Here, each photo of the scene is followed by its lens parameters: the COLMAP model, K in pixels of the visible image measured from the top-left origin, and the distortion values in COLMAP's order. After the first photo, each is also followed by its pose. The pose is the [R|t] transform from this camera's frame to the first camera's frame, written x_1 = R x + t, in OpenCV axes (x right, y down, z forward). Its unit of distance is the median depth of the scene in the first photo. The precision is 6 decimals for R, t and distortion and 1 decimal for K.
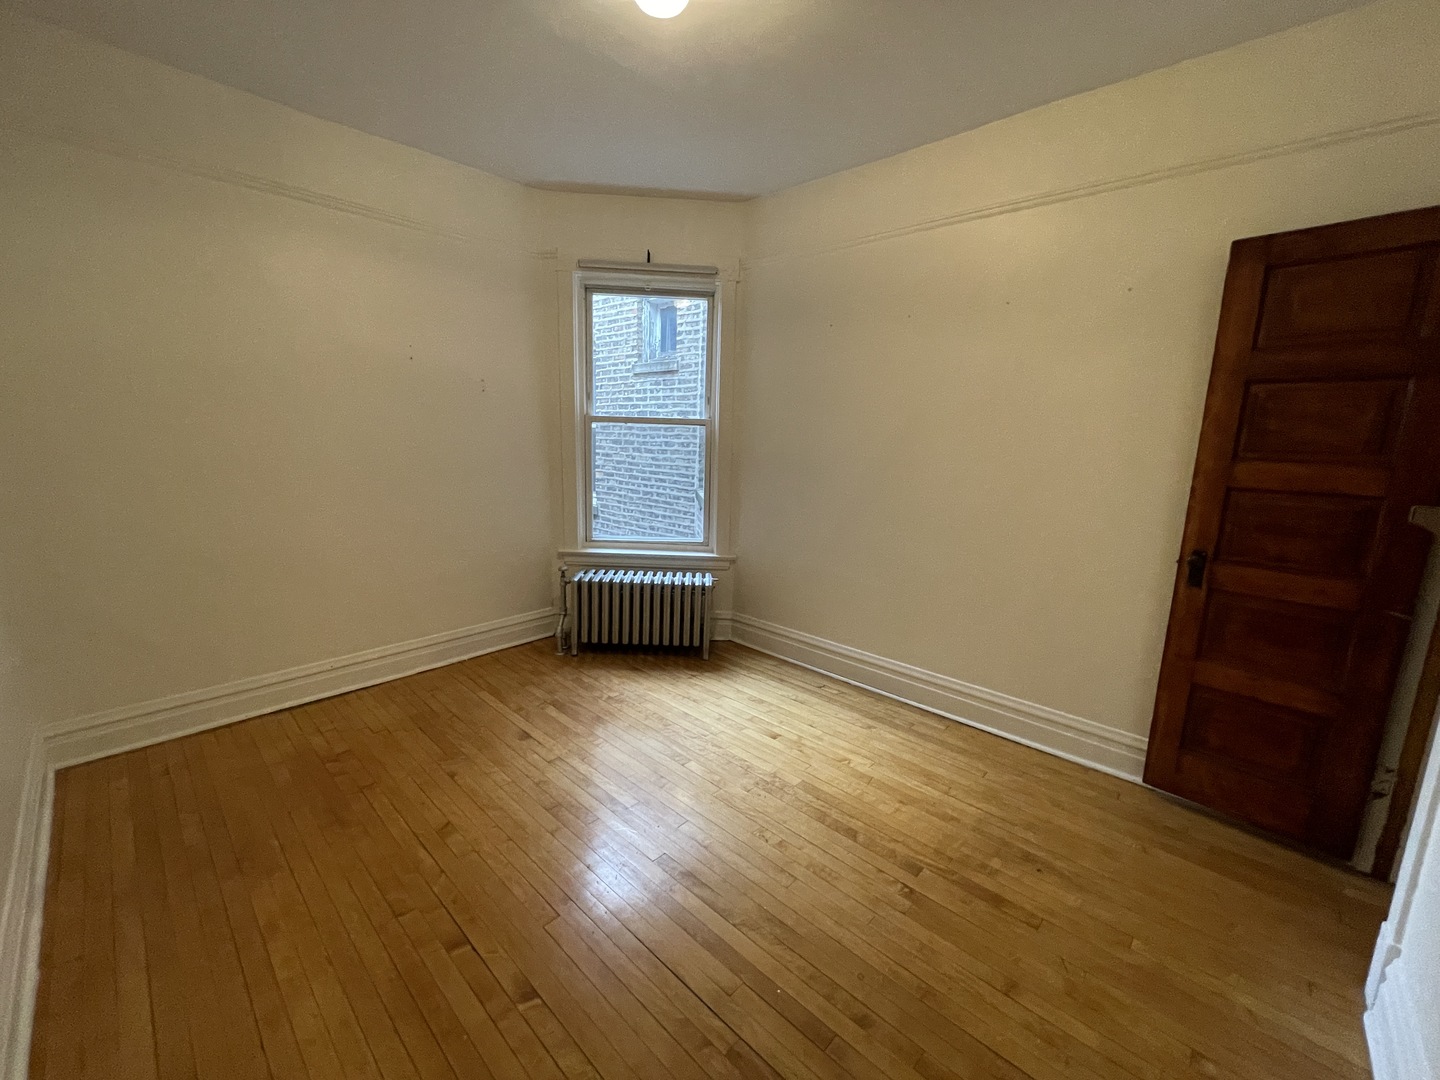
lens RADIAL K [[577.3, 0, 716.9], [0, 577.3, 530.2], [0, 0, 1]] dist [0.000212, 0.000010]
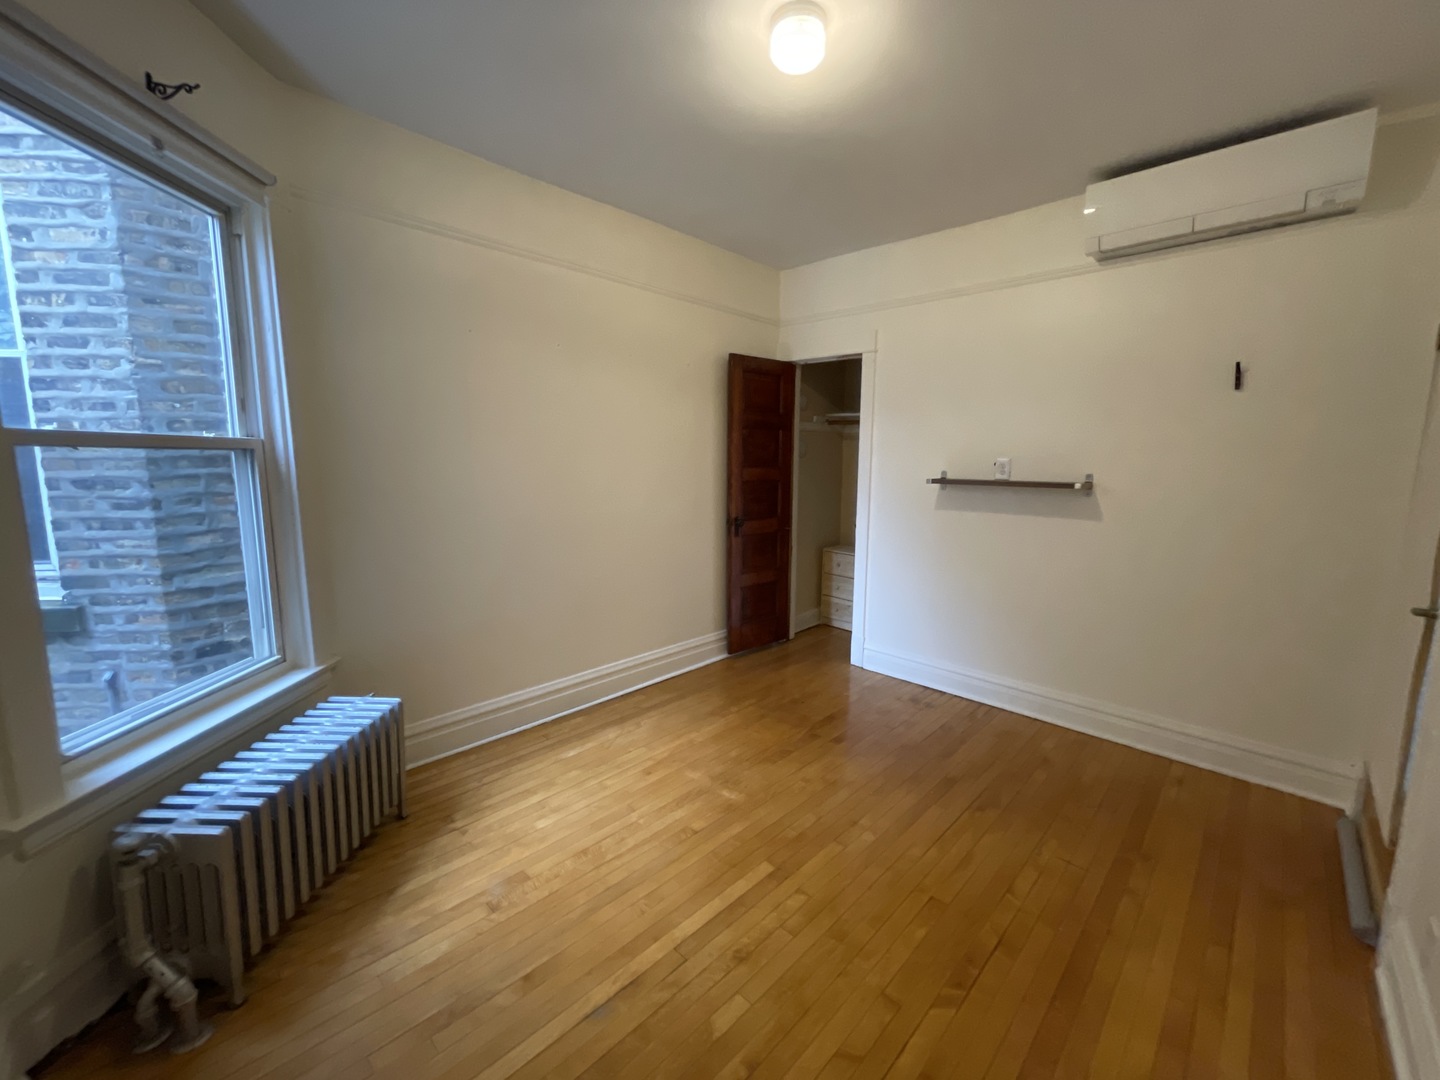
lens RADIAL K [[583.8, 0, 717.7], [0, 583.8, 534.3], [0, 0, 1]] dist [-0.000892, -0.000100]
pose [[0.020607, -0.157630, 0.987283, -0.606482], [0.166862, 0.974185, 0.152055, -0.121686], [-0.985765, 0.161607, 0.046377, 0.583106]]
